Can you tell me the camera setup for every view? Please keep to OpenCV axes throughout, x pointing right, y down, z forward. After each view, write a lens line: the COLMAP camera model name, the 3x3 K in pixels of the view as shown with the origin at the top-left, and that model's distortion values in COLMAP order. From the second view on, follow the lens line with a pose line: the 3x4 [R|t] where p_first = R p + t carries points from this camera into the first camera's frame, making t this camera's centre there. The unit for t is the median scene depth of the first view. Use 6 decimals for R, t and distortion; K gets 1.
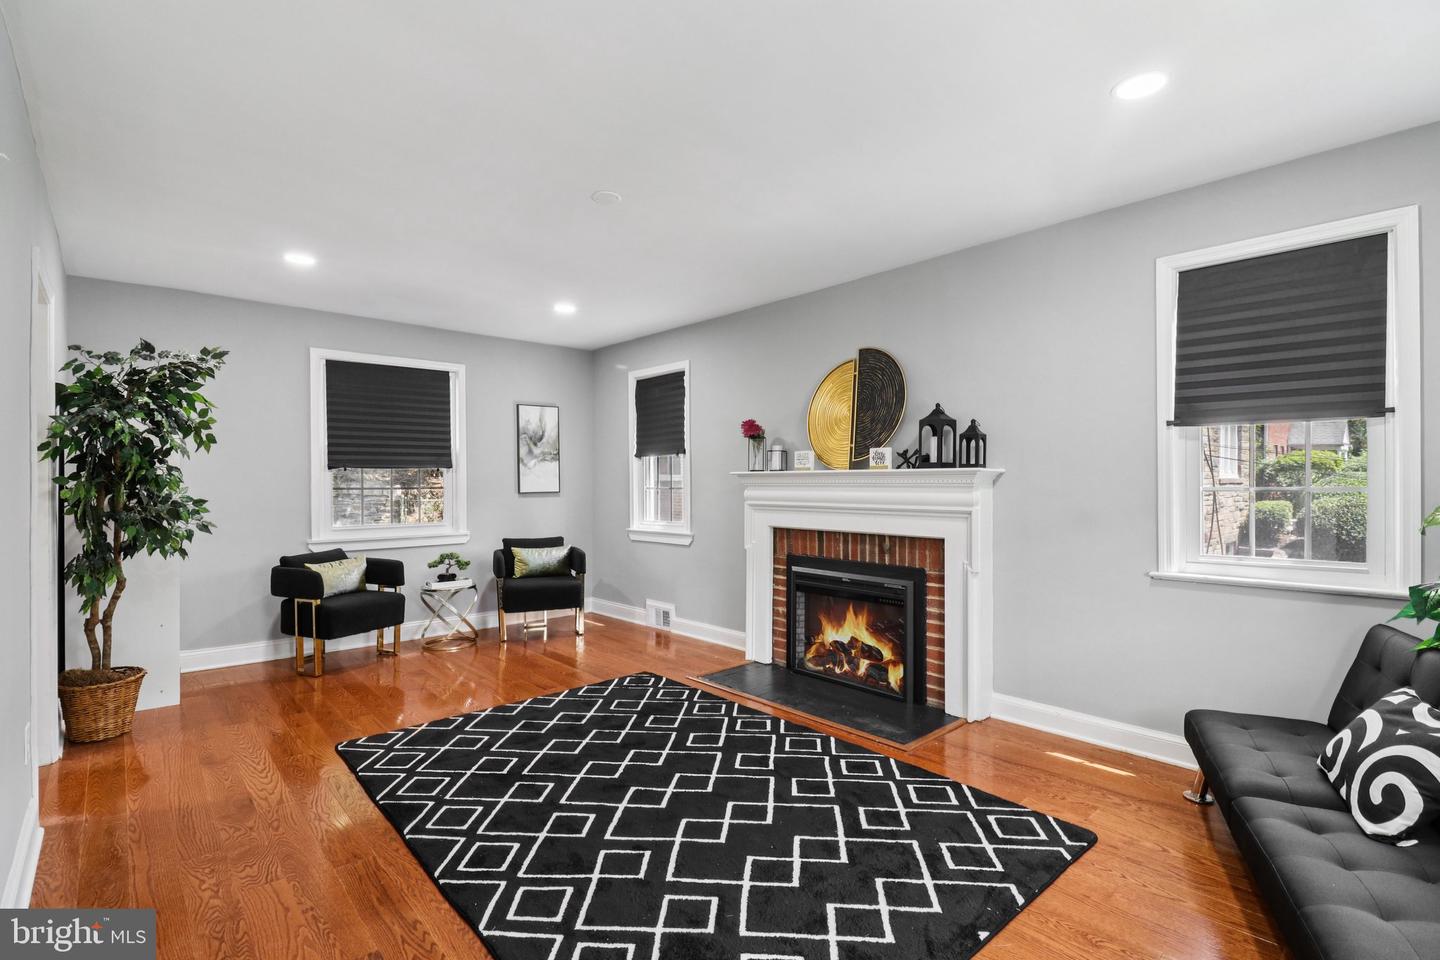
lens RADIAL K [[680.5, 0, 717.0], [0, 680.5, 478.1], [0, 0, 1]] dist [0.002669, -0.014866]
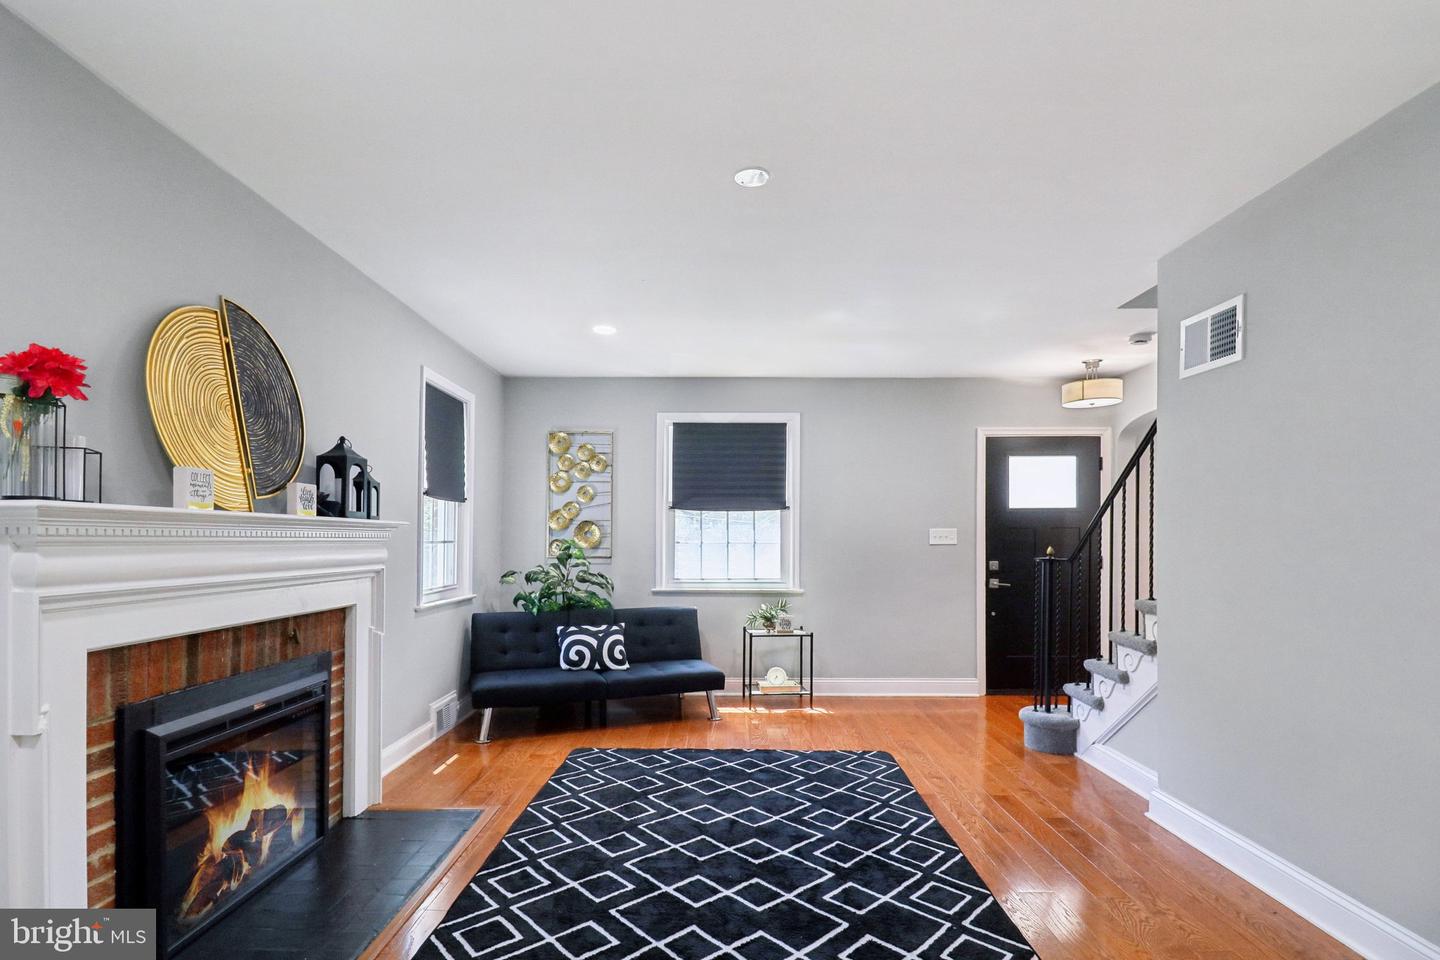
lens RADIAL K [[686.6, 0, 724.1], [0, 686.6, 528.8], [0, 0, 1]] dist [0.000024, -0.016558]
pose [[-0.747418, 0.007258, 0.664314, -0.507300], [-0.009765, 0.999712, -0.021909, 0.009587], [-0.664282, -0.022862, -0.747132, 1.225283]]
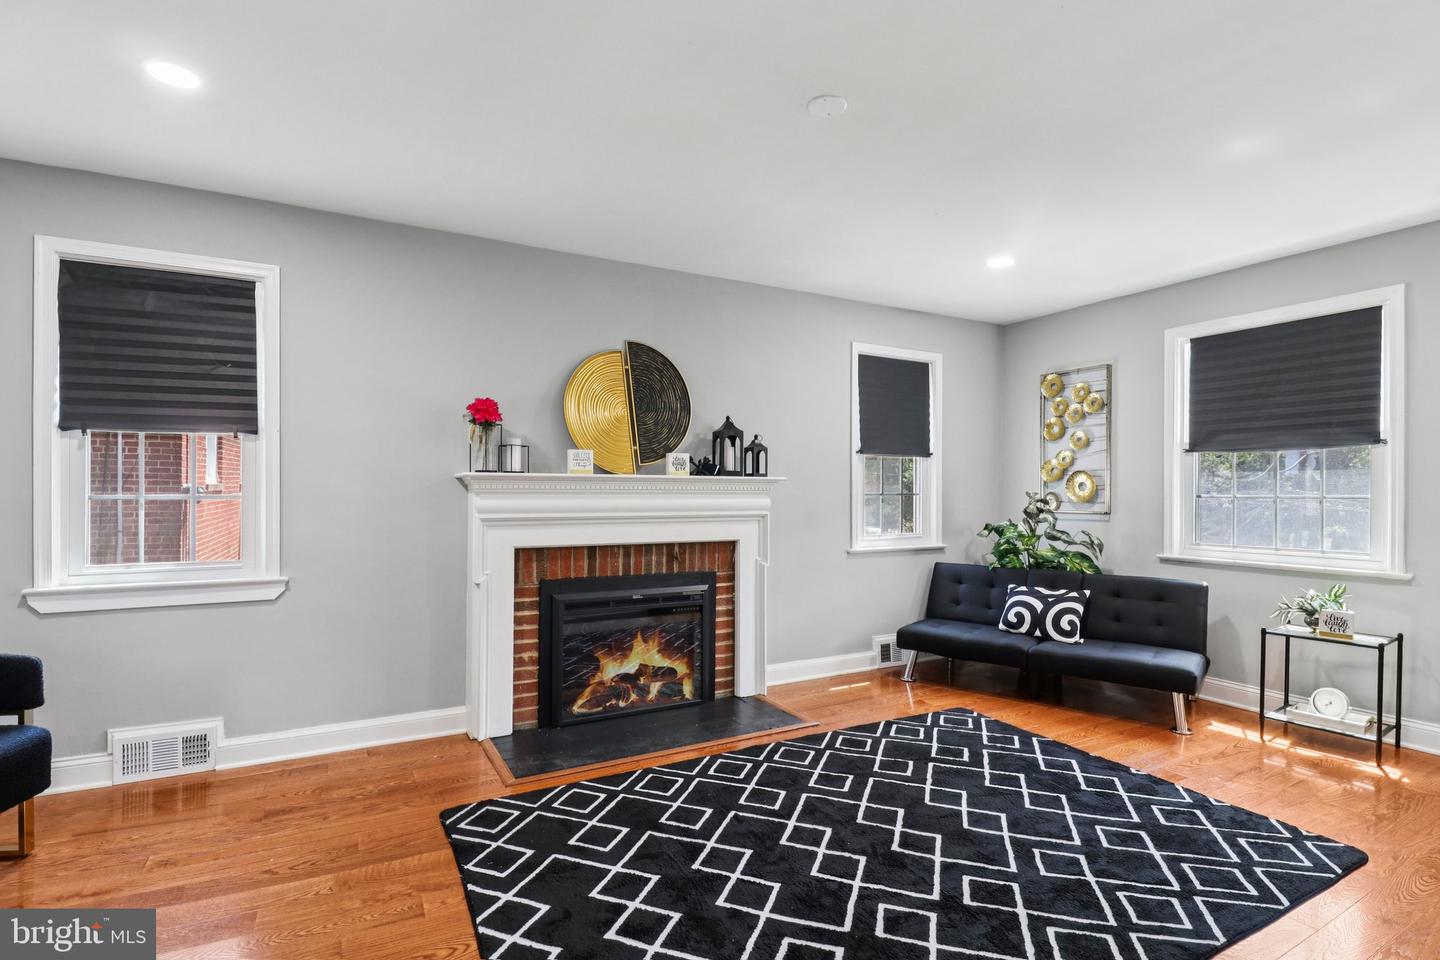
lens RADIAL K [[691.5, 0, 726.4], [0, 691.5, 493.3], [0, 0, 1]] dist [-0.001393, -0.017900]
pose [[0.224960, -0.004269, 0.974359, -0.705886], [-0.011768, 0.999906, 0.007098, 0.004484], [-0.974297, -0.013063, 0.224889, 0.711298]]
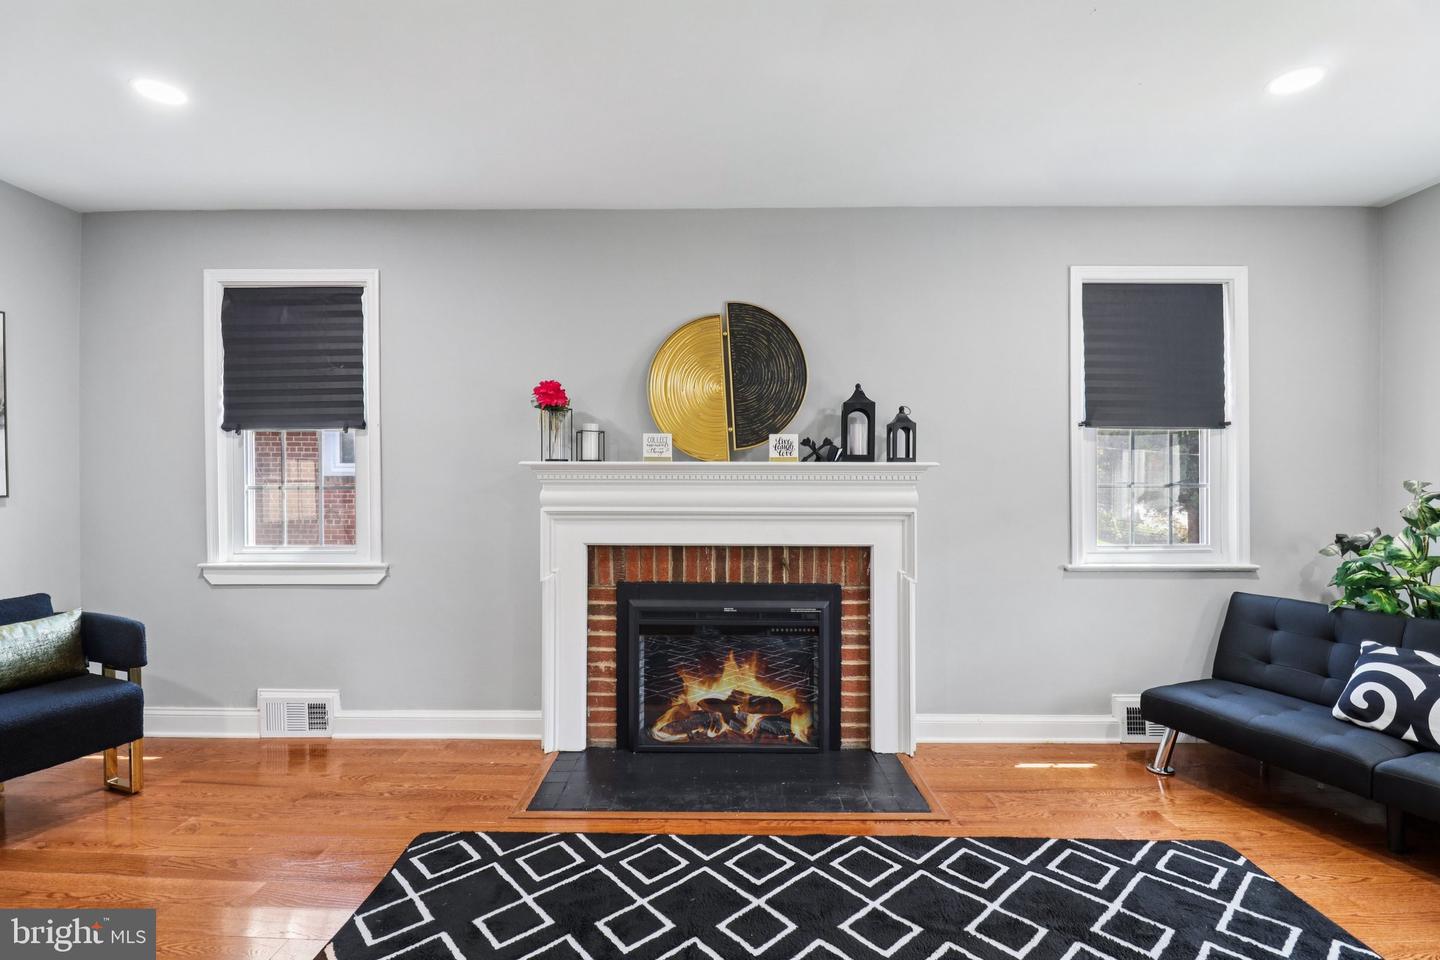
lens RADIAL K [[680.5, 0, 717.0], [0, 680.5, 478.1], [0, 0, 1]] dist [0.002669, -0.014866]
pose [[0.676201, 0.001055, 0.736716, -0.384252], [-0.006274, 0.999971, 0.004326, 0.002563], [-0.736690, -0.007548, 0.676188, 0.531183]]
